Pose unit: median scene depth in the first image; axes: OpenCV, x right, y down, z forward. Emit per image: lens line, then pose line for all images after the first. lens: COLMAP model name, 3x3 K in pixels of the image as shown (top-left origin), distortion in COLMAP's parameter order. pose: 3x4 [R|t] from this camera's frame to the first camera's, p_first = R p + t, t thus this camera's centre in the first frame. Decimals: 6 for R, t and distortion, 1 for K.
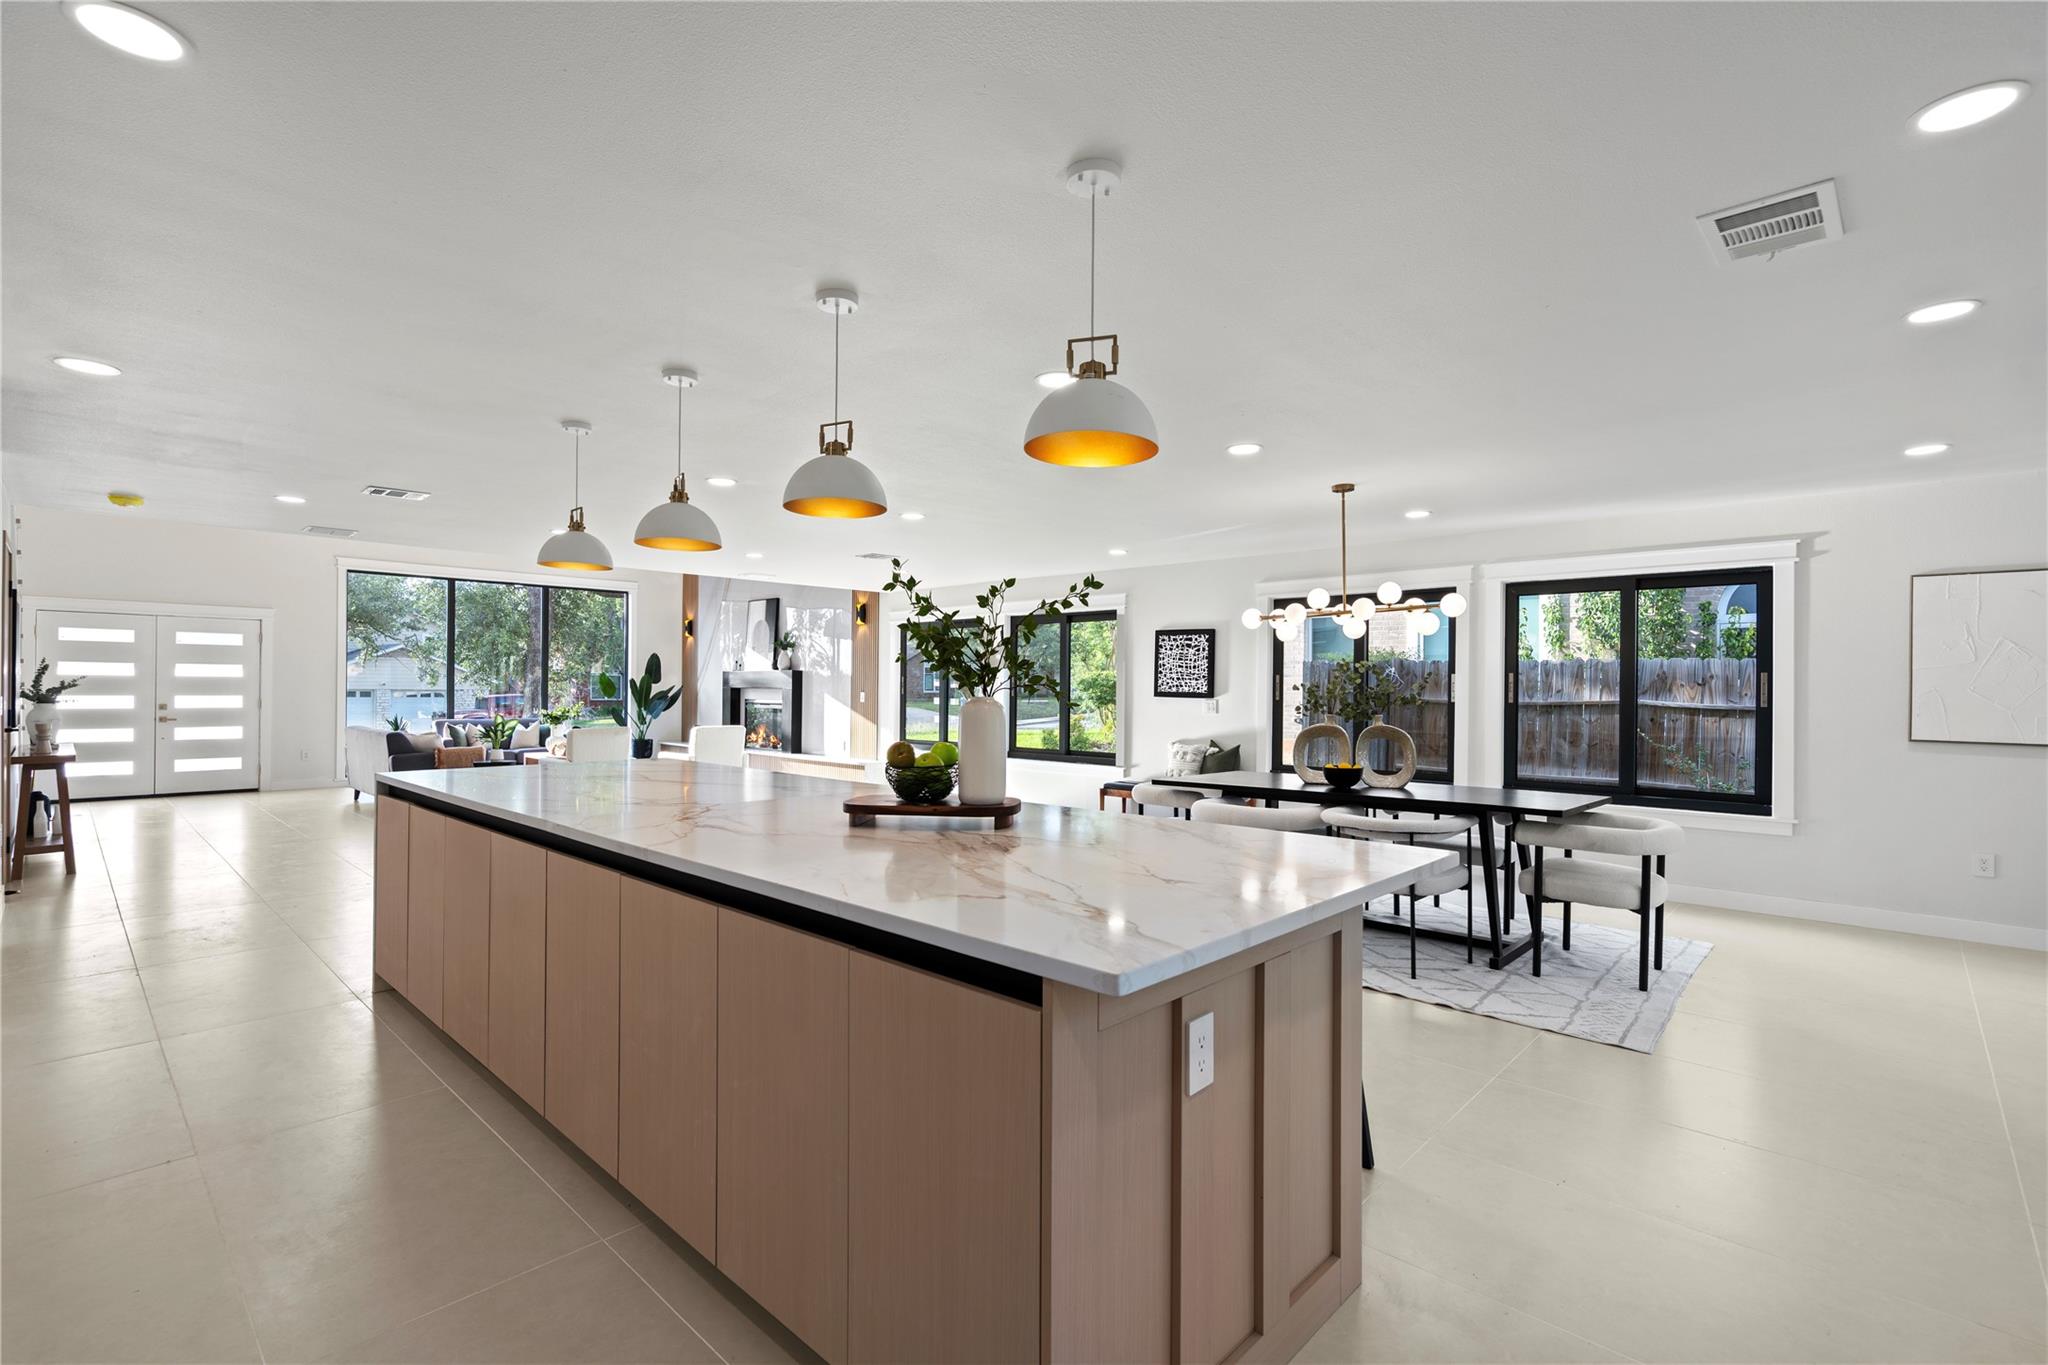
lens RADIAL K [[925.0, 0, 1015.6], [0, 925.0, 685.3], [0, 0, 1]] dist [-0.005192, 0.002506]
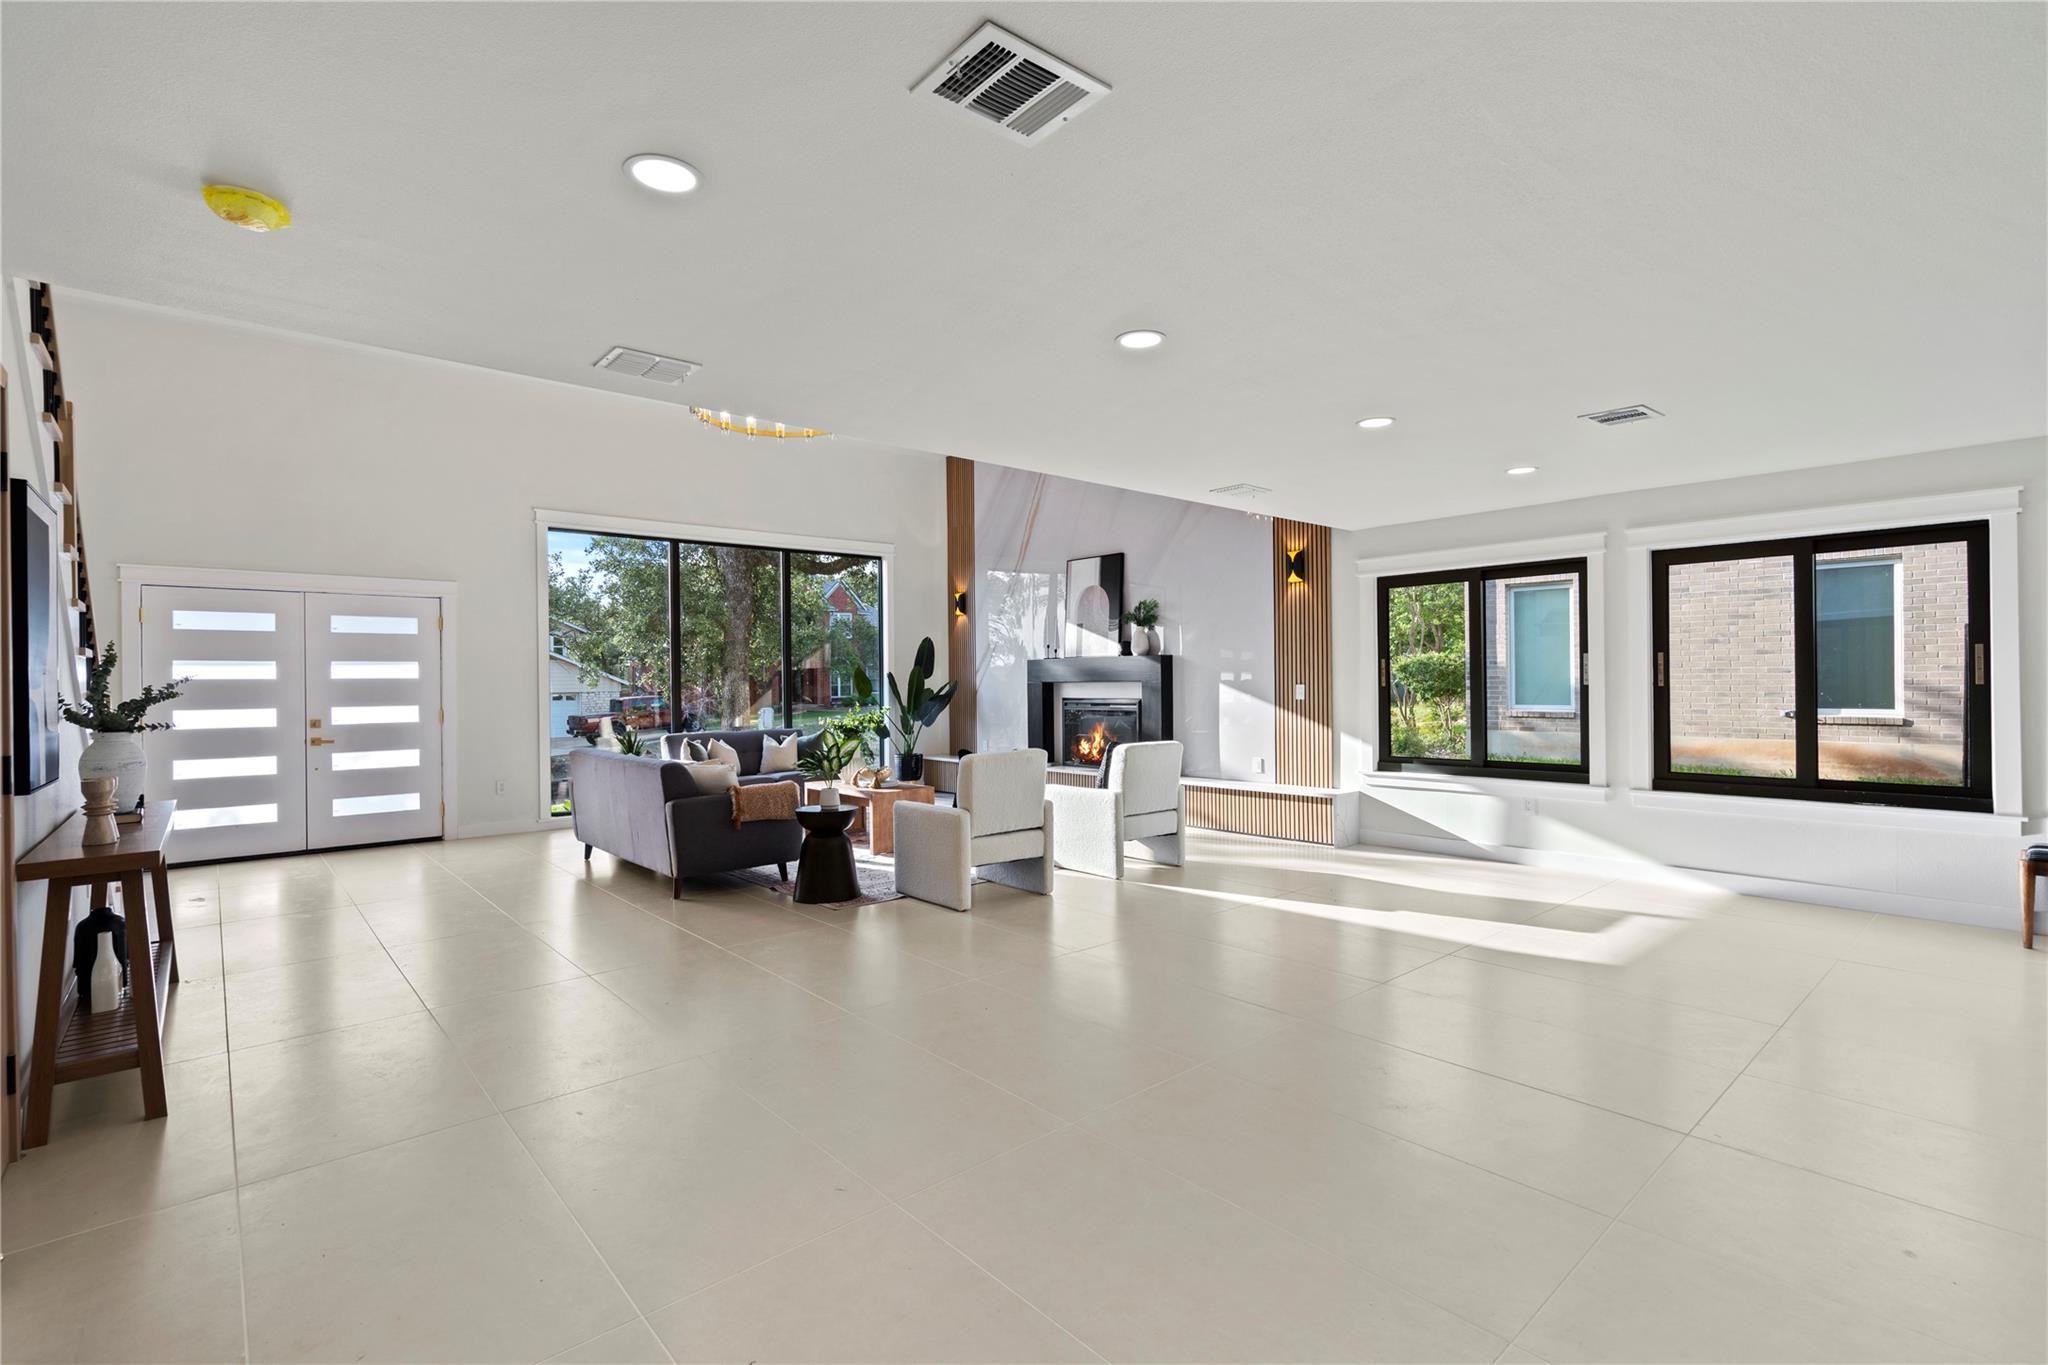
lens RADIAL K [[925.0, 0, 1012.6], [0, 925.0, 676.9], [0, 0, 1]] dist [-0.005192, 0.002506]
pose [[0.995989, -0.020339, -0.087132, -0.310921], [0.020197, 0.999793, -0.002513, 0.000222], [0.087165, 0.000743, 0.996194, 0.322978]]
